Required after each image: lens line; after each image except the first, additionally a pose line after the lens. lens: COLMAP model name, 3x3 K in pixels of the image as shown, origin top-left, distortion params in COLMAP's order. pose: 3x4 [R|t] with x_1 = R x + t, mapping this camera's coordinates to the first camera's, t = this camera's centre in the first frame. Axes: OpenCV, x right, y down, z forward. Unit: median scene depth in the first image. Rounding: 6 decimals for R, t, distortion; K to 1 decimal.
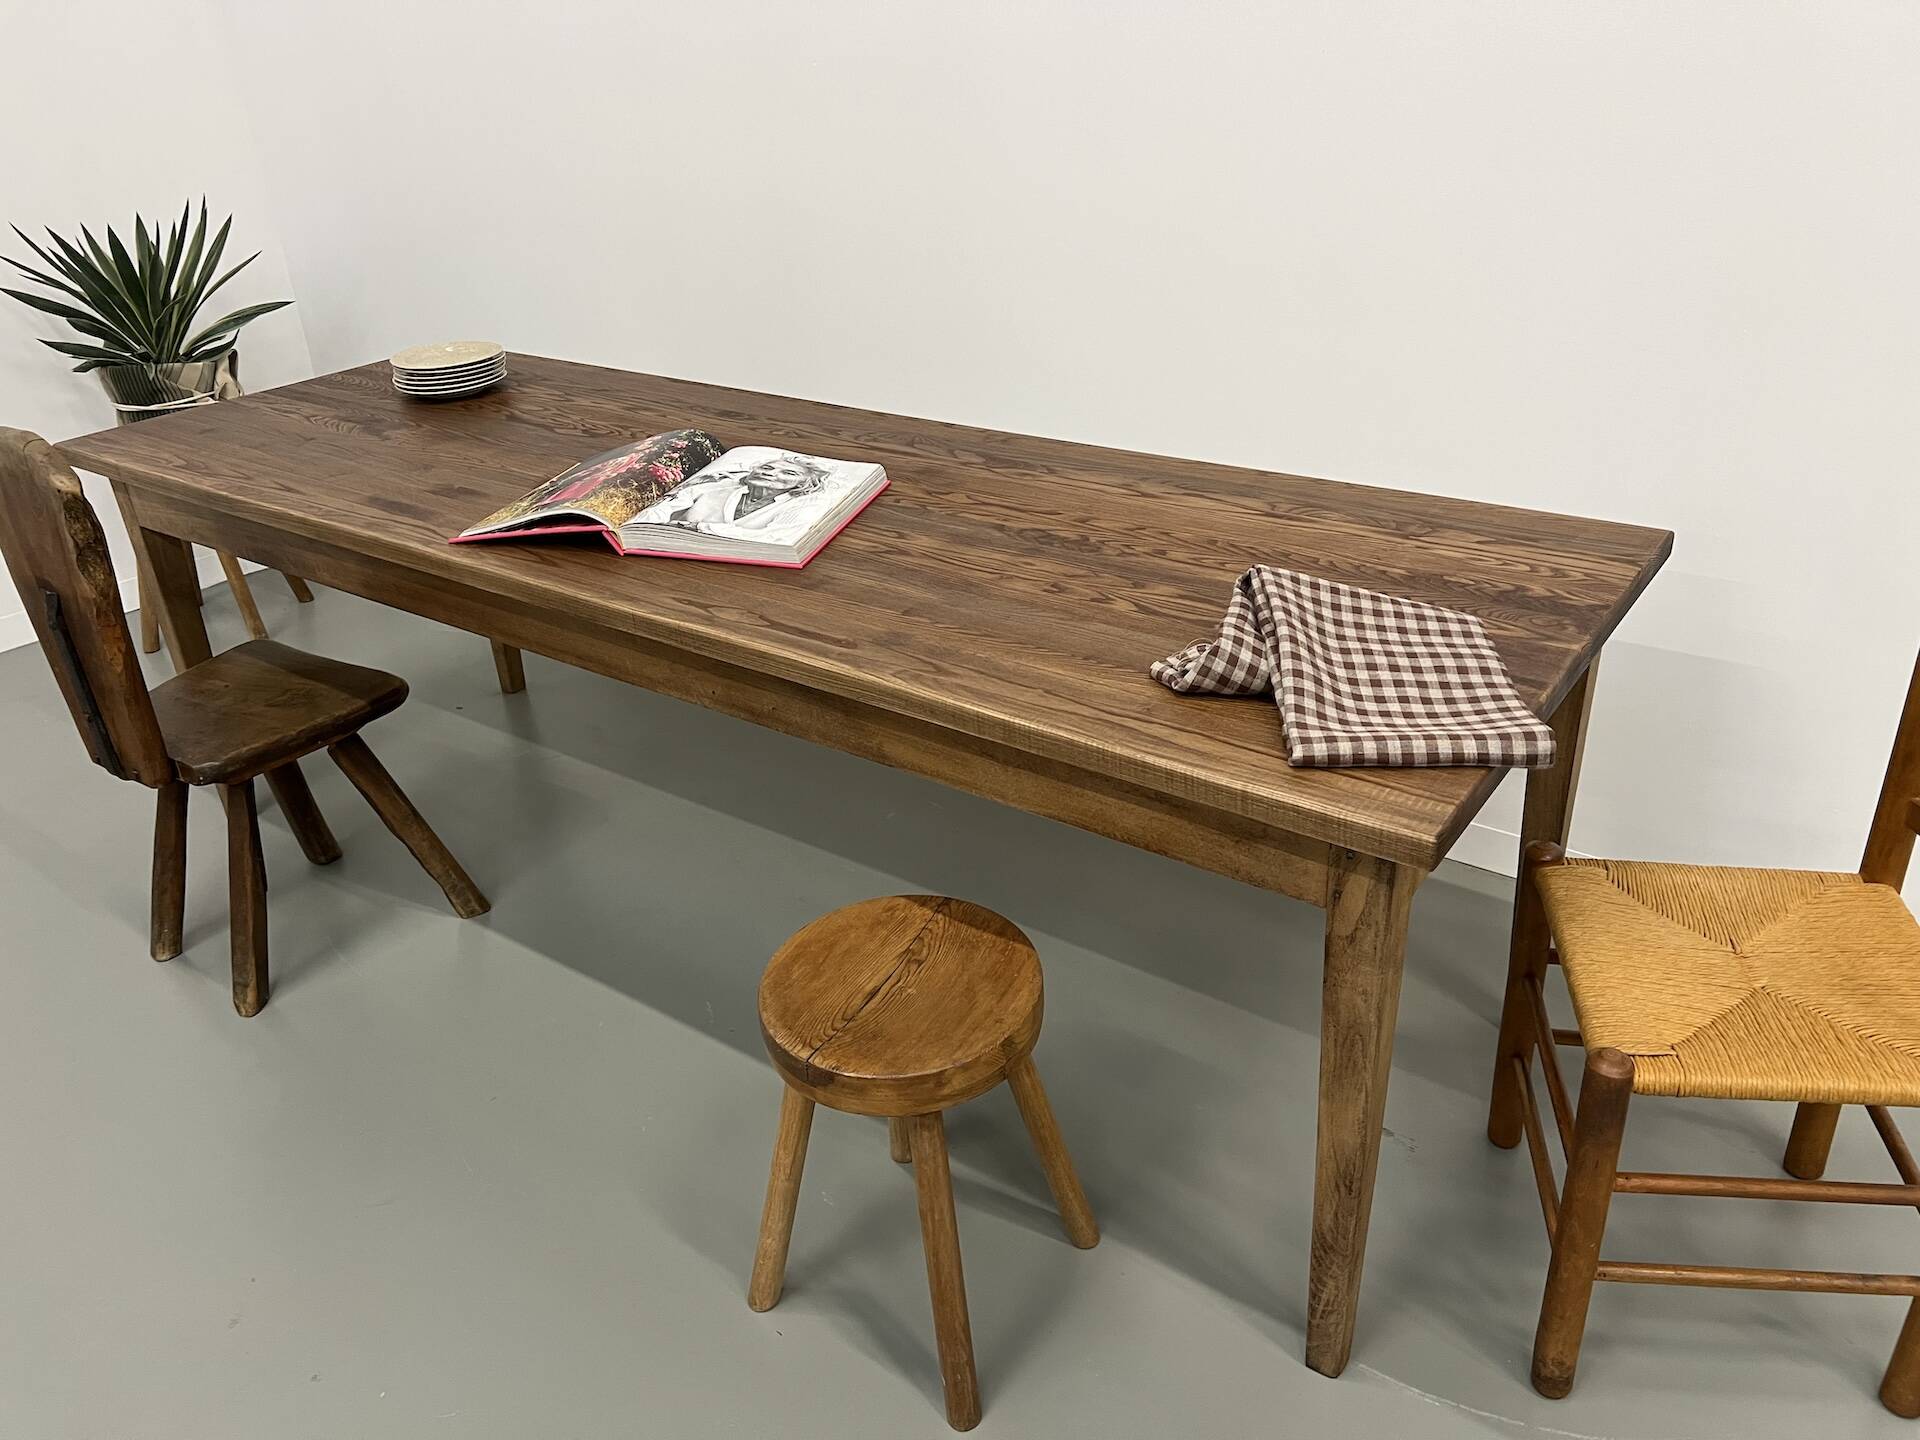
lens RADIAL K [[1446.5, 0, 967.2], [0, 1446.5, 704.7], [0, 0, 1]] dist [0.070192, -0.086517]
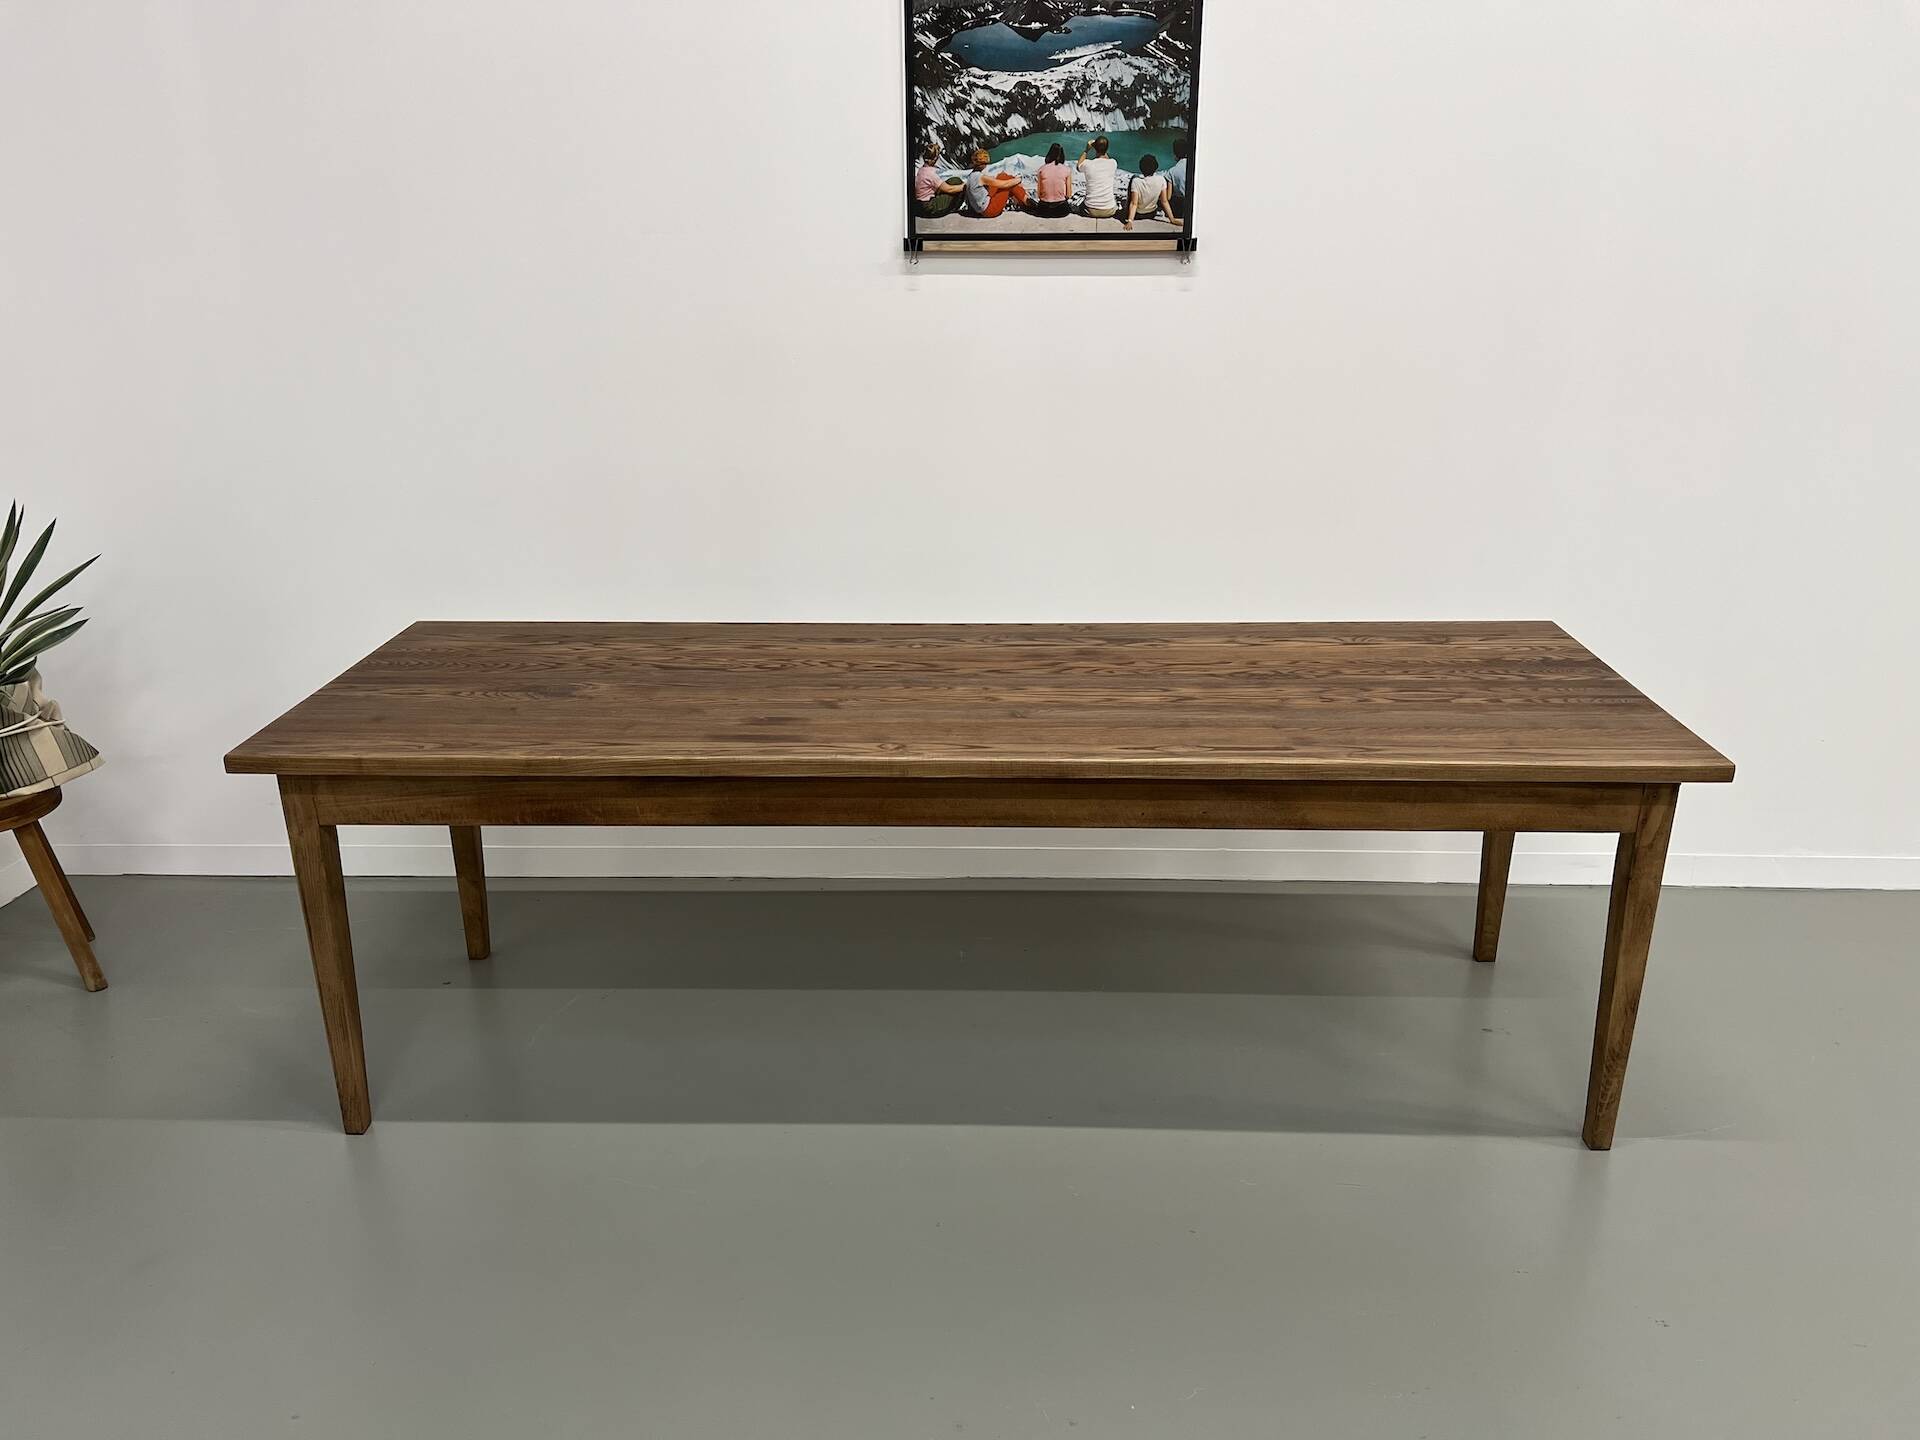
lens RADIAL K [[1446.5, 0, 963.1], [0, 1446.5, 730.8], [0, 0, 1]] dist [0.070192, -0.086517]
pose [[0.828716, -0.149999, 0.539195, -0.983098], [0.224530, 0.971592, -0.074803, -0.019861], [-0.512657, 0.183056, 0.838853, -0.053623]]
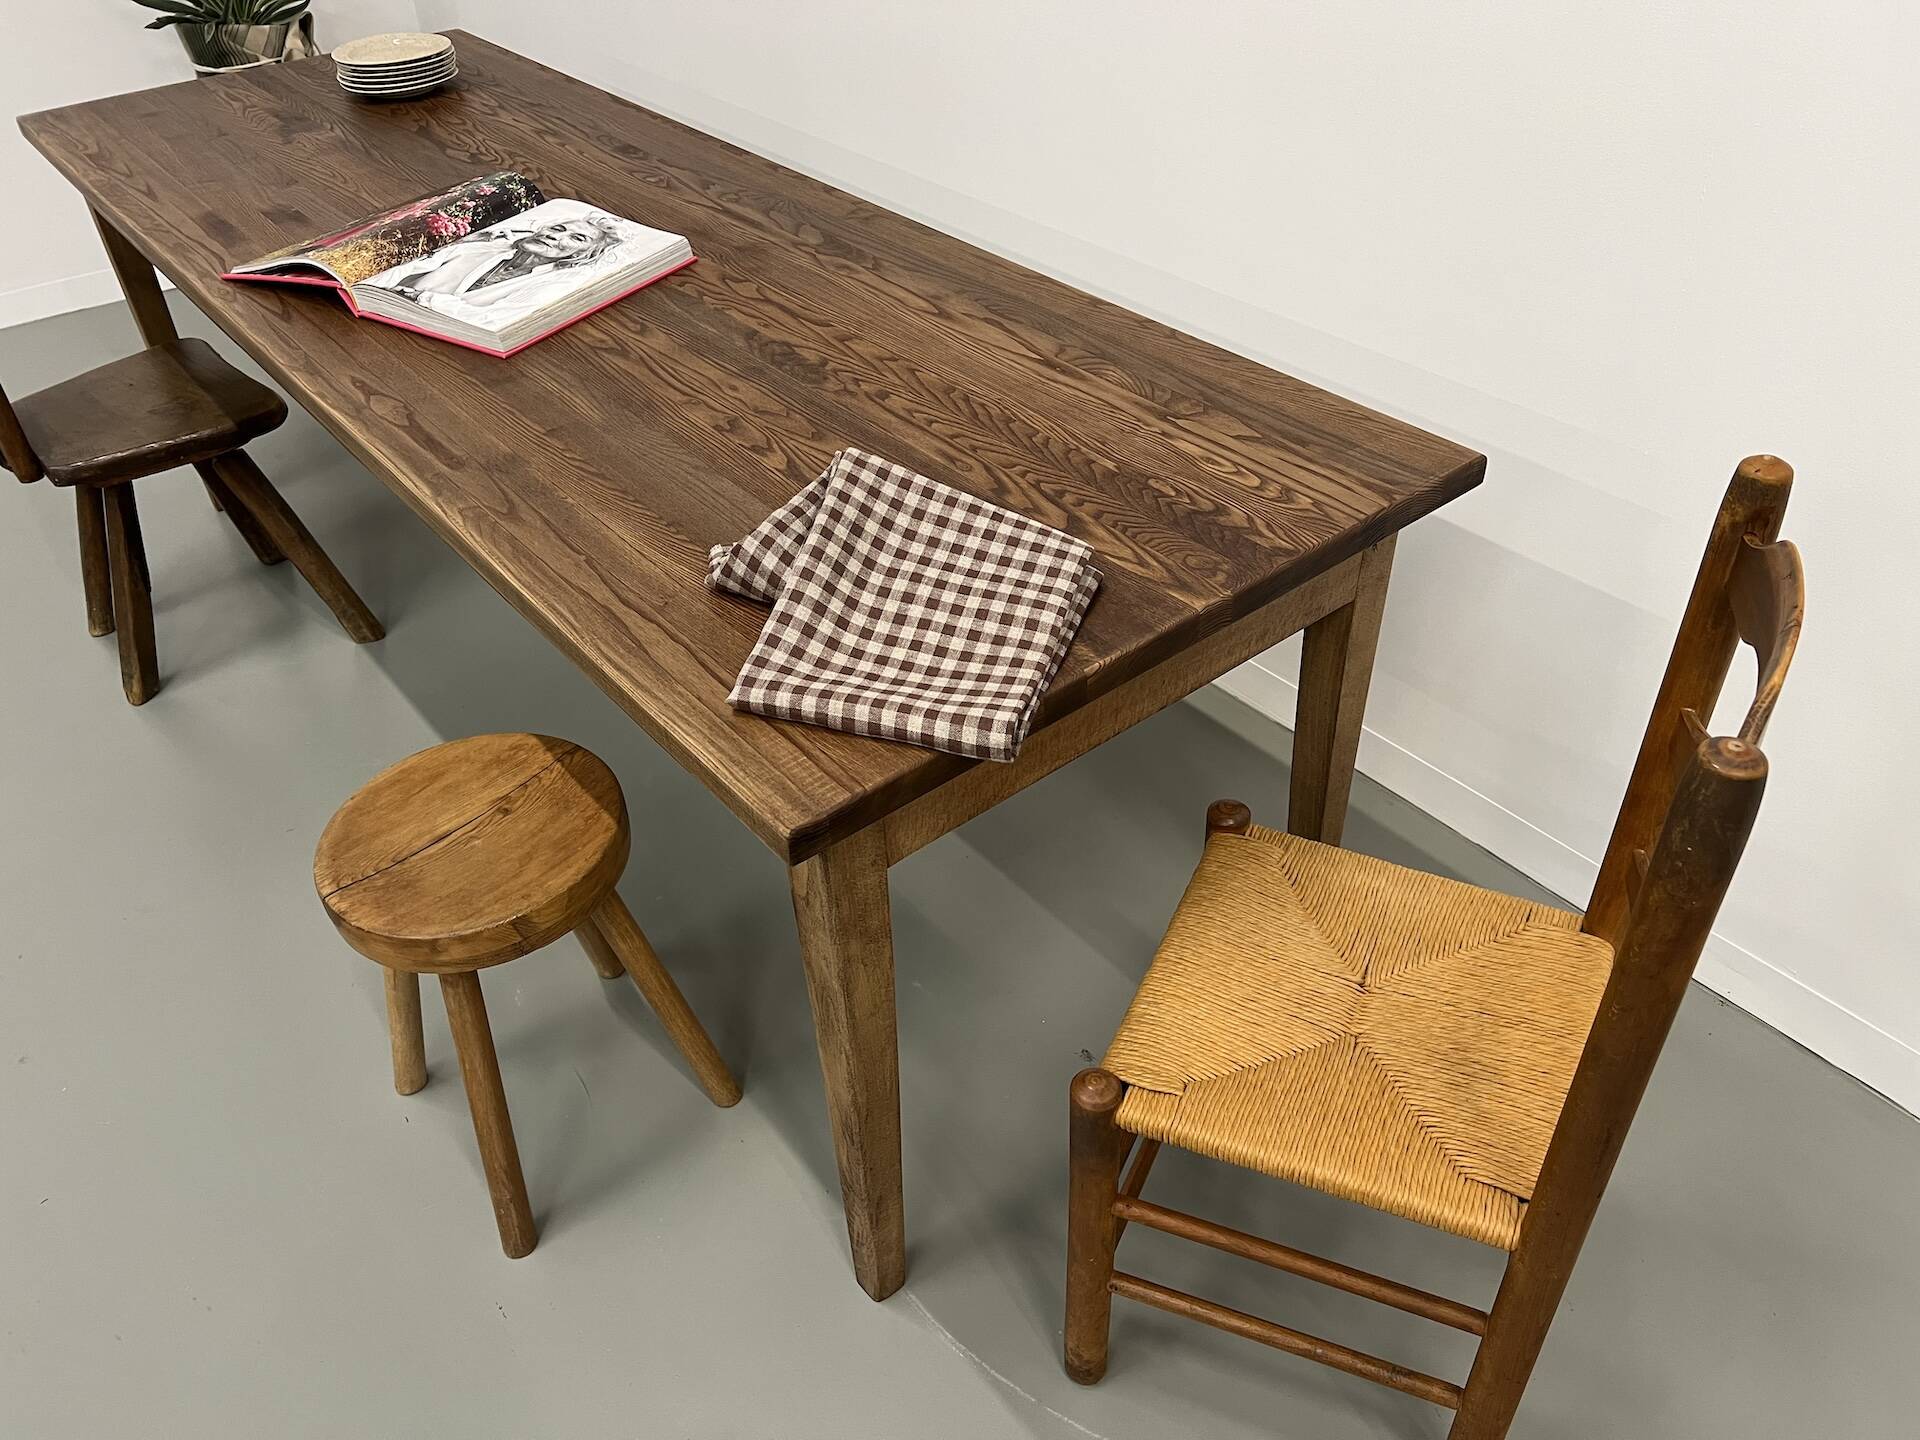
lens RADIAL K [[1446.5, 0, 959.1], [0, 1446.5, 721.9], [0, 0, 1]] dist [0.070192, -0.086517]
pose [[0.963827, 0.176052, -0.200110, 0.374281], [-0.130066, 0.966008, 0.223409, -0.113356], [0.232639, -0.189300, 0.953963, 0.146637]]
